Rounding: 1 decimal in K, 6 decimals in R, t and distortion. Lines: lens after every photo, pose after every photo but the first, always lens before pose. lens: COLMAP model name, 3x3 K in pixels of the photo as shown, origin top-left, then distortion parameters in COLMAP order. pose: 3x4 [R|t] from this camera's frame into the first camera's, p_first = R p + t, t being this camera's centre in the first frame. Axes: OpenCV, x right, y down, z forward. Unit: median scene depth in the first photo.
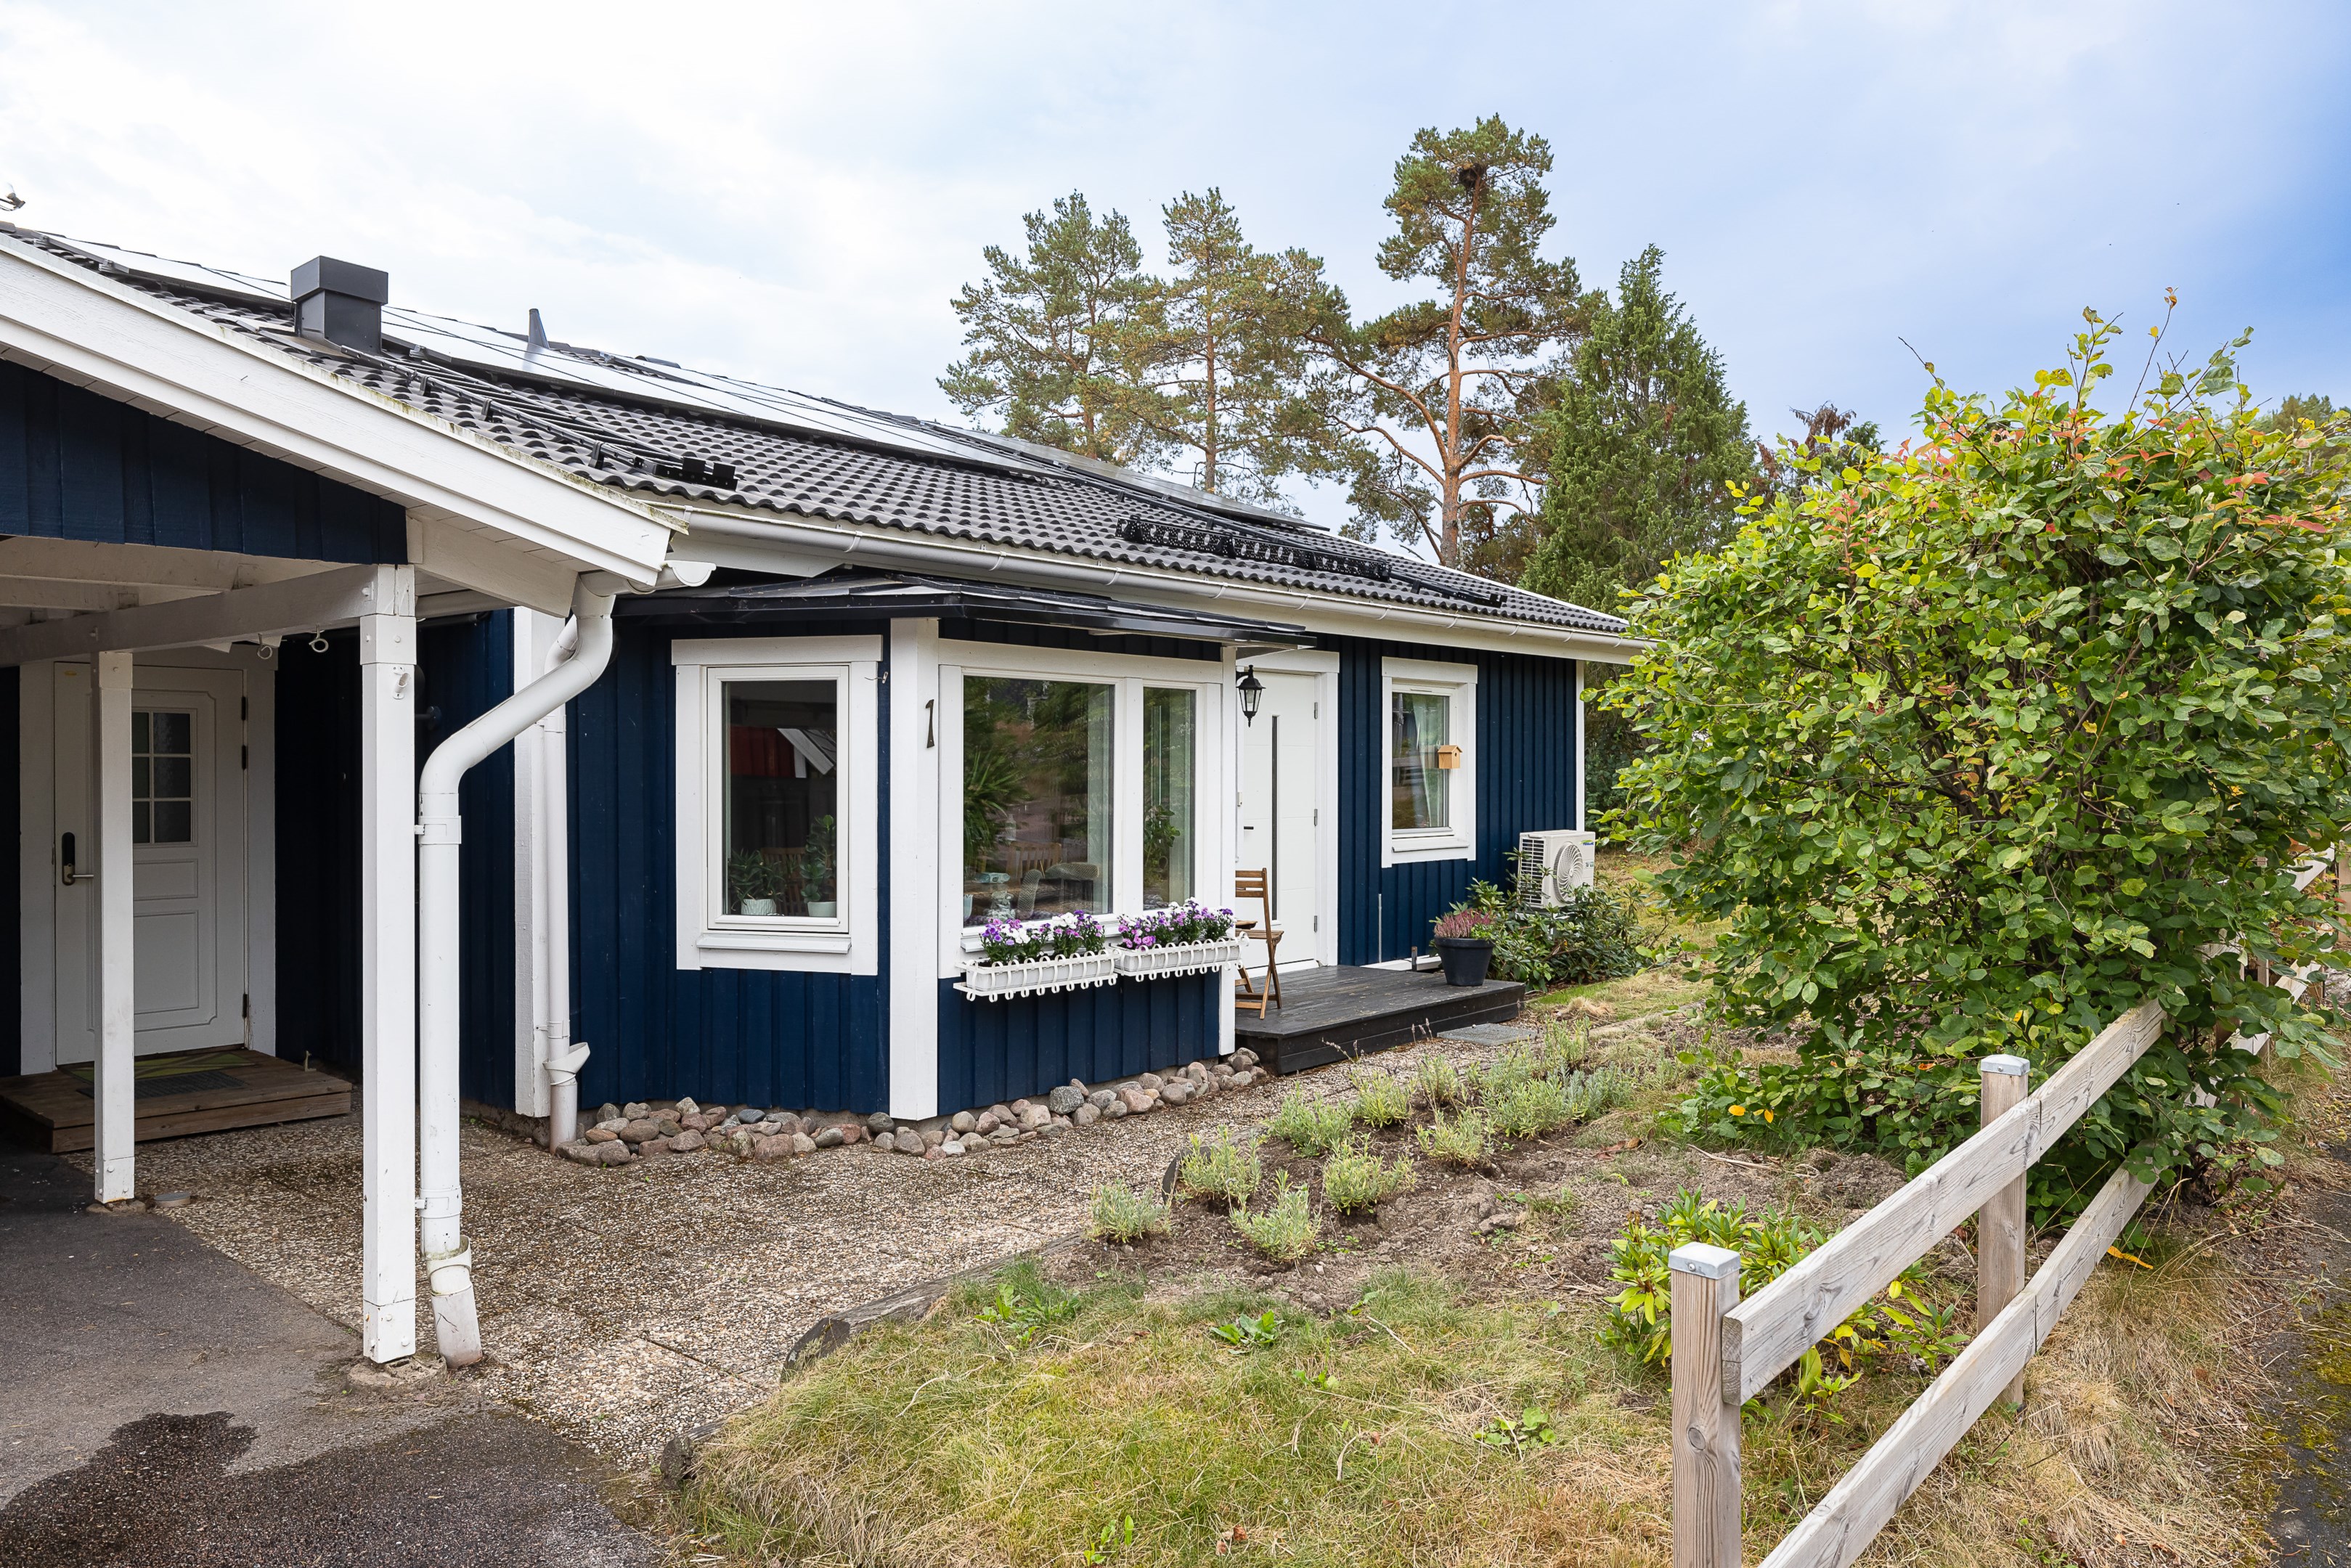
lens RADIAL K [[1611.4, 0, 1170.3], [0, 1611.4, 780.9], [0, 0, 1]] dist [0.006142, -0.000431]
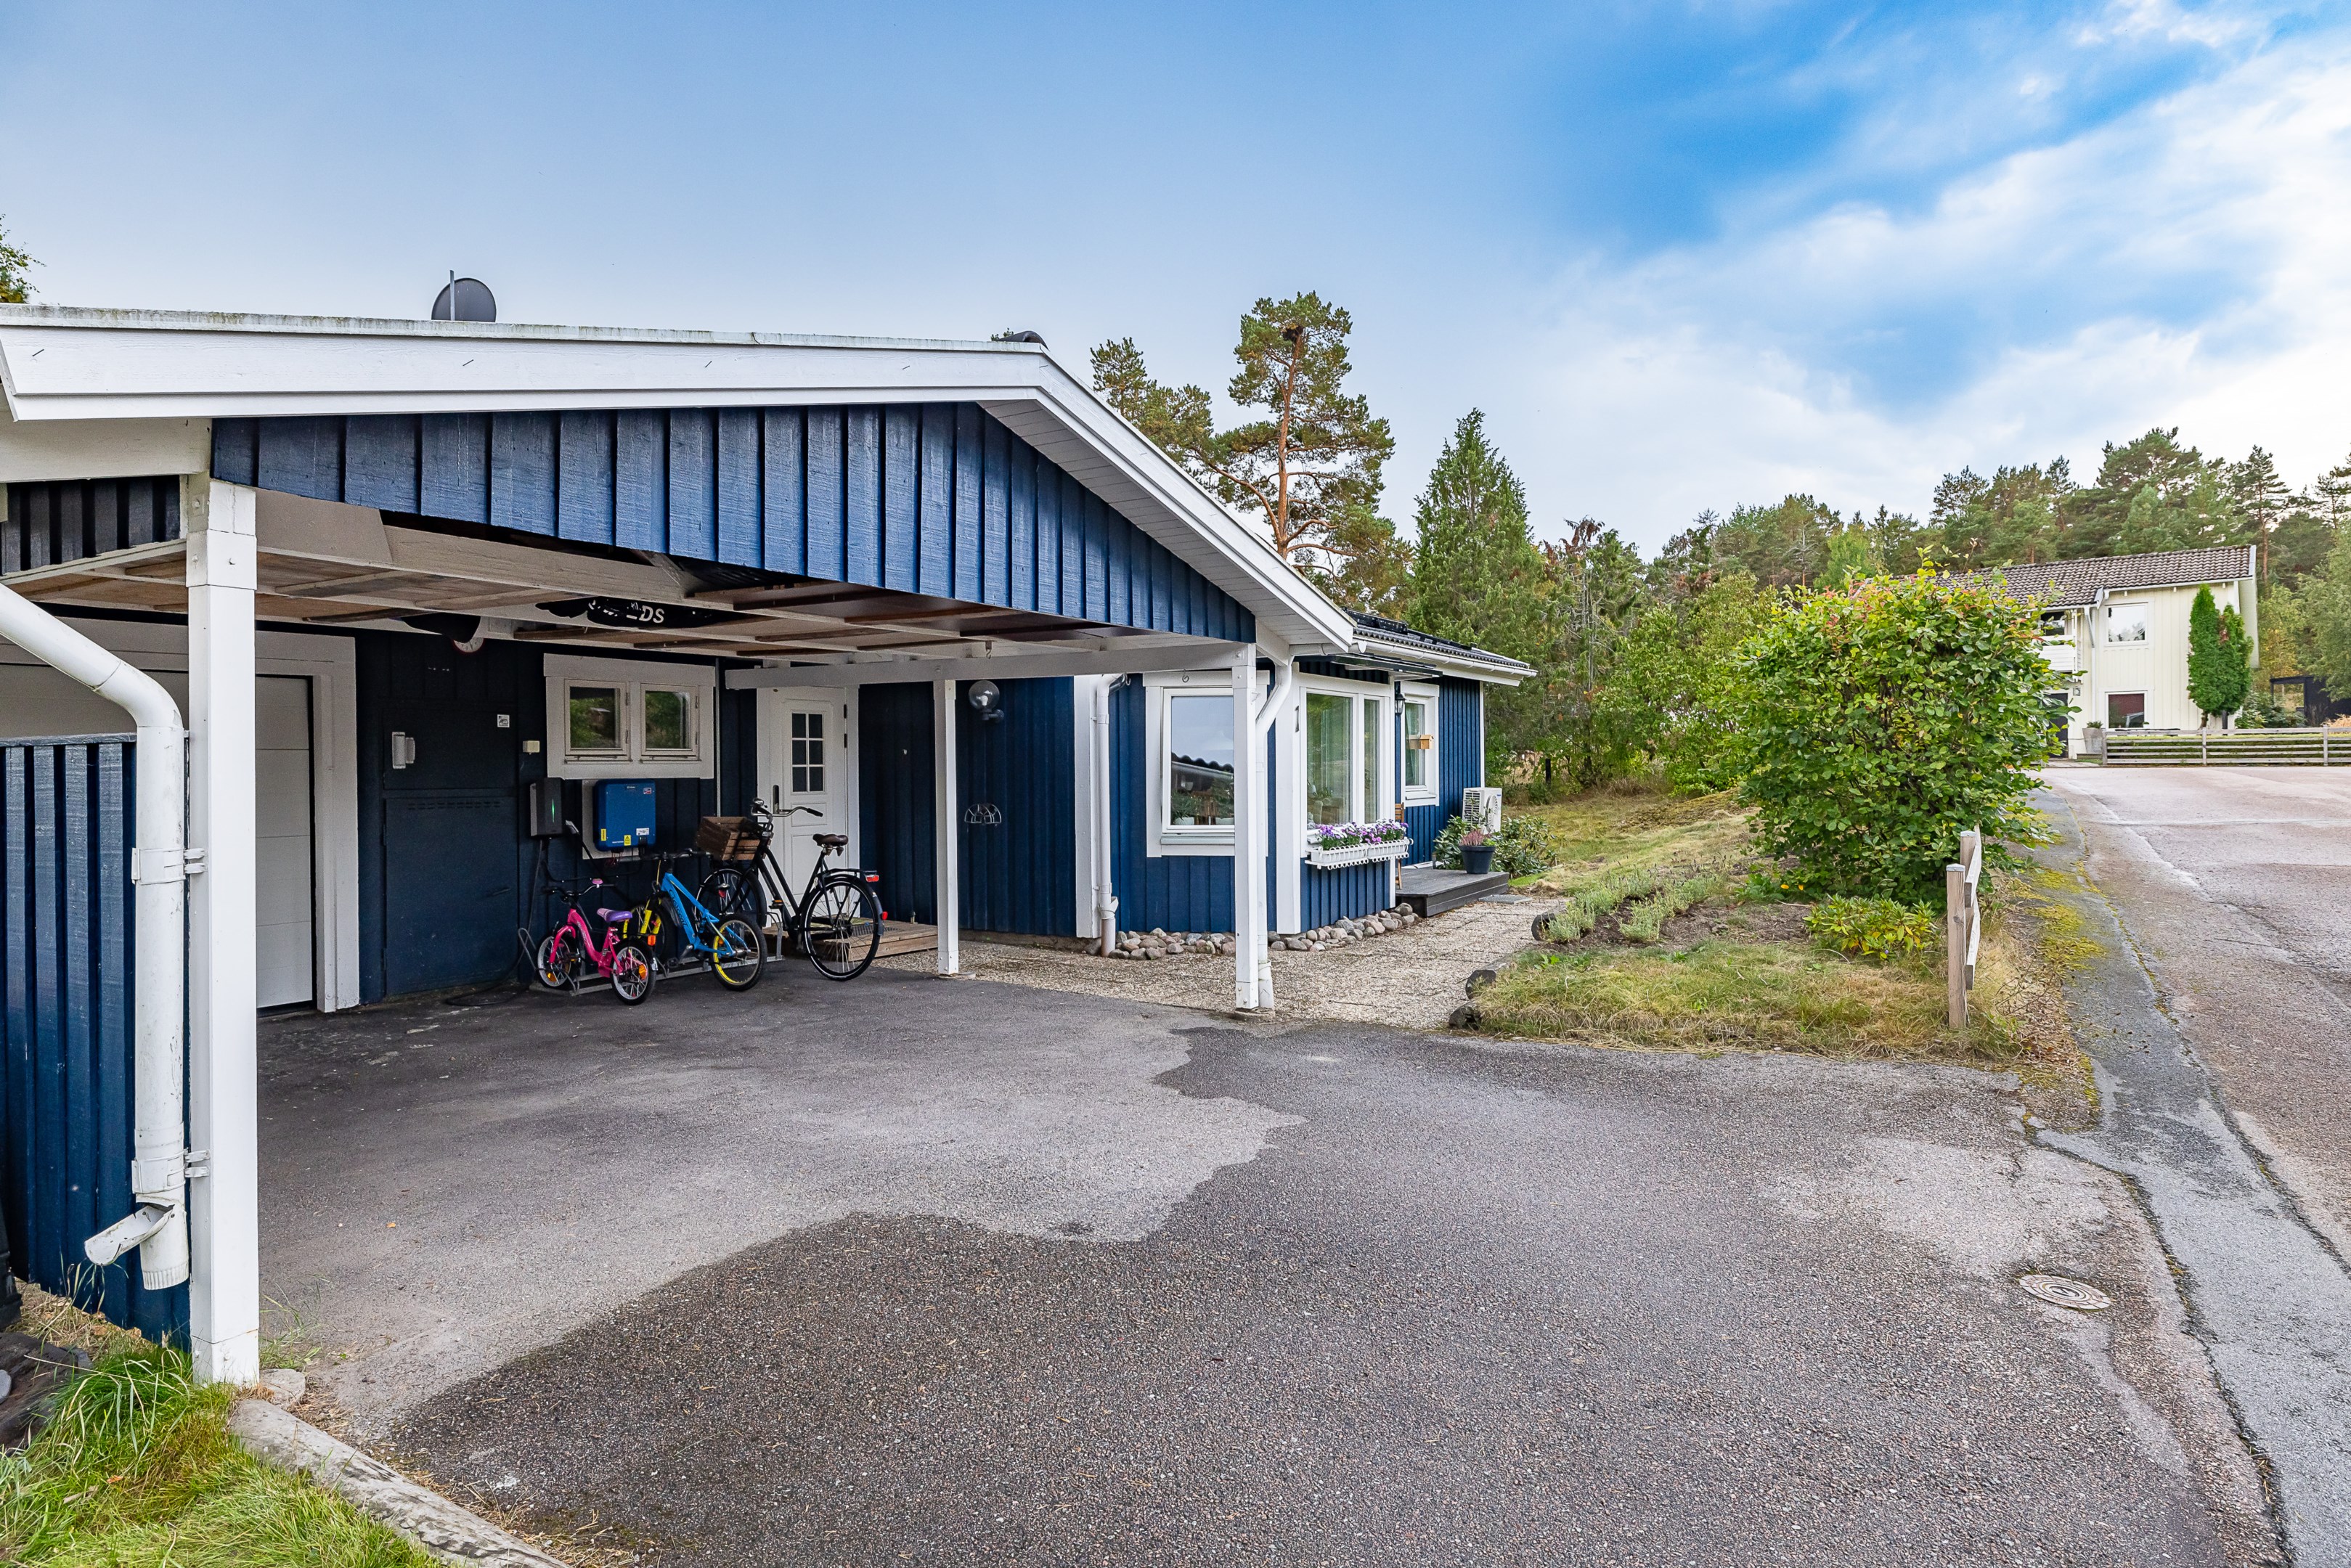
lens RADIAL K [[1286.9, 0, 1178.8], [0, 1286.9, 772.2], [0, 0, 1]] dist [0.002522, 0.000083]
pose [[0.985545, -0.008465, 0.169200, -0.120126], [0.008535, 0.999964, 0.000312, 0.005439], [-0.169196, 0.001136, 0.985582, -0.096882]]
